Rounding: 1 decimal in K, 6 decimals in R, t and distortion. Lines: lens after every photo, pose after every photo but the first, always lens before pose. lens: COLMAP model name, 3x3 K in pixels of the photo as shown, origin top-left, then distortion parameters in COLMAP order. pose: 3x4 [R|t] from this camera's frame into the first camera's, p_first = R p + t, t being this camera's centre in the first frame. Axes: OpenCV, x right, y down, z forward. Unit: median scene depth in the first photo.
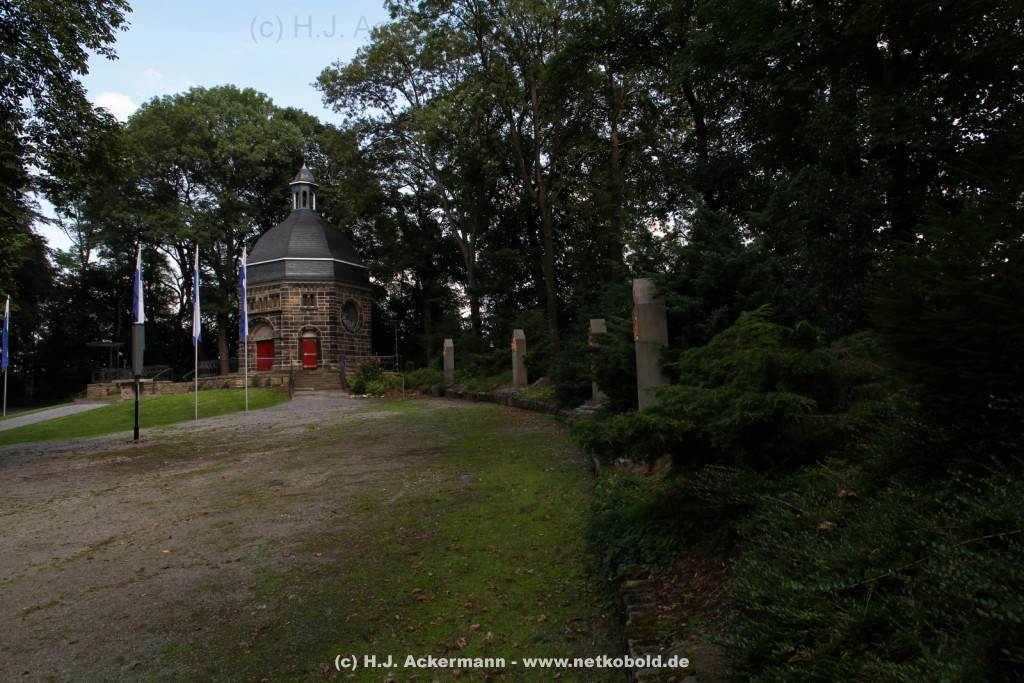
lens RADIAL K [[733.4, 0, 514.3], [0, 733.4, 345.4], [0, 0, 1]] dist [-0.101621, 0.077189]
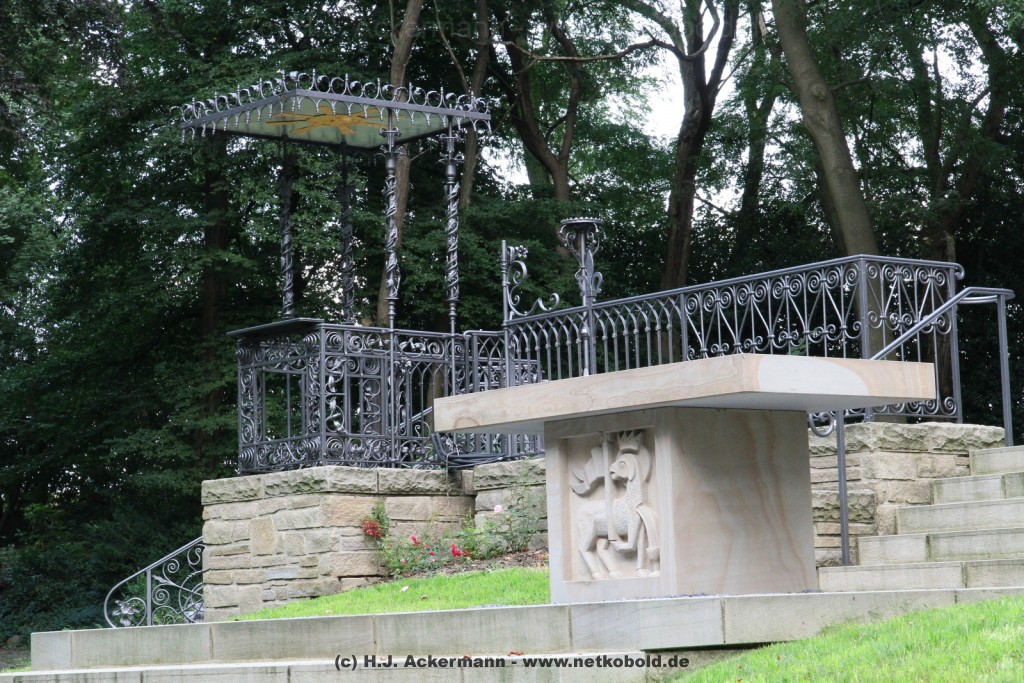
lens RADIAL K [[2646.9, 0, 512.0], [0, 2646.9, 341.5], [0, 0, 1]] dist [0.052643, 0.186627]
pose [[0.901551, -0.036142, -0.431162, -0.340341], [0.027641, 0.999281, -0.025968, 0.040515], [0.431790, 0.011494, 0.901901, 0.586269]]
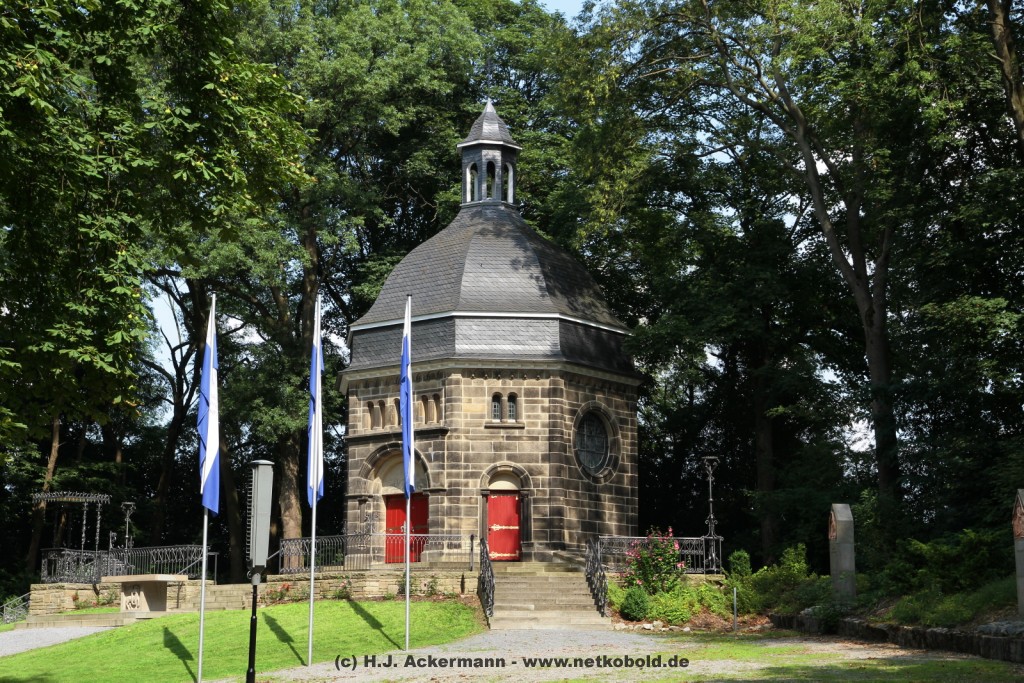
lens RADIAL K [[1864.3, 0, 500.2], [0, 1864.3, 343.3], [0, 0, 1]] dist [0.210931, -0.036364]
pose [[0.976492, 0.004222, -0.215512, -0.037007], [-0.023248, 0.996039, -0.085827, -0.002159], [0.214296, 0.088819, 0.972722, -0.121669]]
